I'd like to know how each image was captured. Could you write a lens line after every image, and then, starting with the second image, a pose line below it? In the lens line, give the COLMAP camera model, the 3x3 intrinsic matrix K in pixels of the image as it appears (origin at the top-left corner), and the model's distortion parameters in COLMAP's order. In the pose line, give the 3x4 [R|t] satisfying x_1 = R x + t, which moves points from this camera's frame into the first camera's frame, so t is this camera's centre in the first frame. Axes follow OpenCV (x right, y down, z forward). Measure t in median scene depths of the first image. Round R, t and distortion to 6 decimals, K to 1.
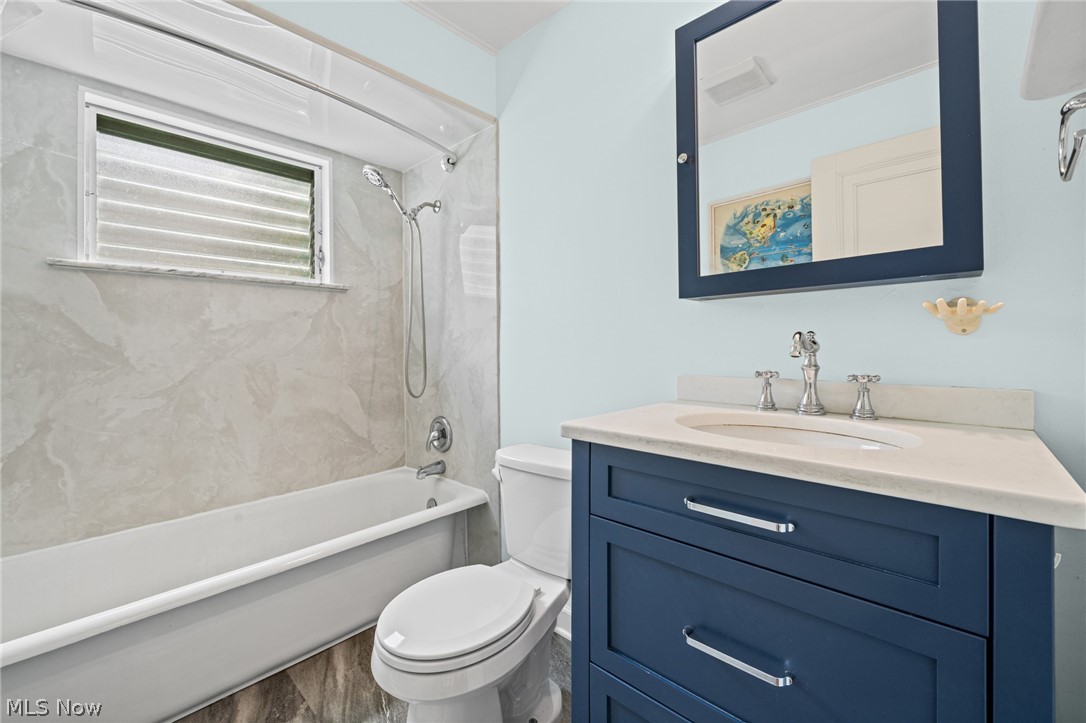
lens RADIAL K [[441.3, 0, 544.4], [0, 441.3, 355.8], [0, 0, 1]] dist [-0.003450, 0.000563]
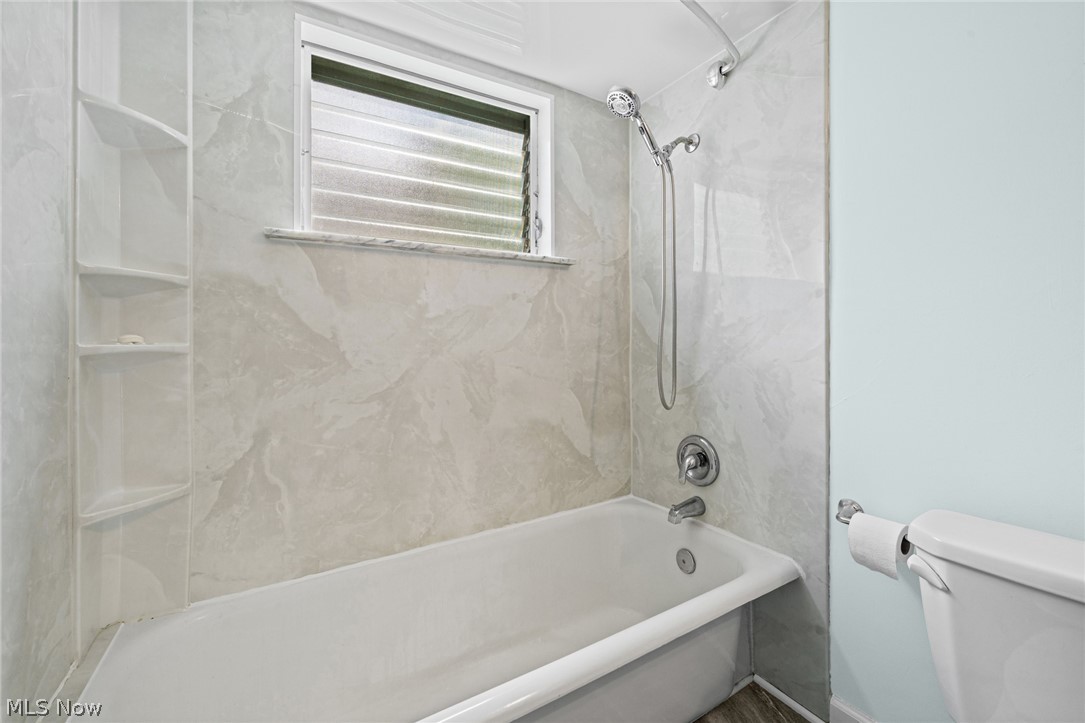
lens RADIAL K [[440.9, 0, 542.2], [0, 440.9, 354.1], [0, 0, 1]] dist [-0.003450, 0.000563]
pose [[0.961528, 0.006422, -0.274634, -0.313258], [-0.004290, 0.999956, 0.008364, -0.000443], [0.274675, -0.006864, 0.961513, 0.271282]]
